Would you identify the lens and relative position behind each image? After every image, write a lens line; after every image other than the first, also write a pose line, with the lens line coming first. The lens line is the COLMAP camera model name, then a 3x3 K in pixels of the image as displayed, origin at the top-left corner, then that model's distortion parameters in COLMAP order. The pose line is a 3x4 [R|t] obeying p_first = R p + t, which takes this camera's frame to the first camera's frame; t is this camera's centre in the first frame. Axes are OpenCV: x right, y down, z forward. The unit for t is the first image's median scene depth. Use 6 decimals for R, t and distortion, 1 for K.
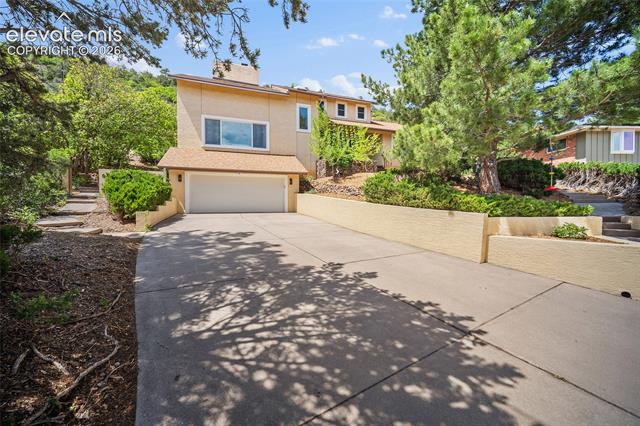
lens RADIAL K [[252.1, 0, 321.0], [0, 252.1, 213.5], [0, 0, 1]] dist [-0.003079, 0.000898]
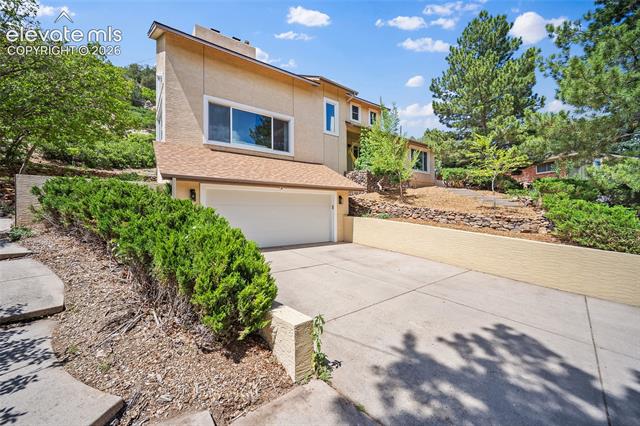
lens RADIAL K [[252.1, 0, 319.2], [0, 252.1, 210.9], [0, 0, 1]] dist [-0.003079, 0.000898]
pose [[0.960179, 0.000326, 0.279386, -0.368400], [0.009673, 0.999361, -0.034411, -0.068270], [-0.279218, 0.035744, 0.959562, 0.304892]]
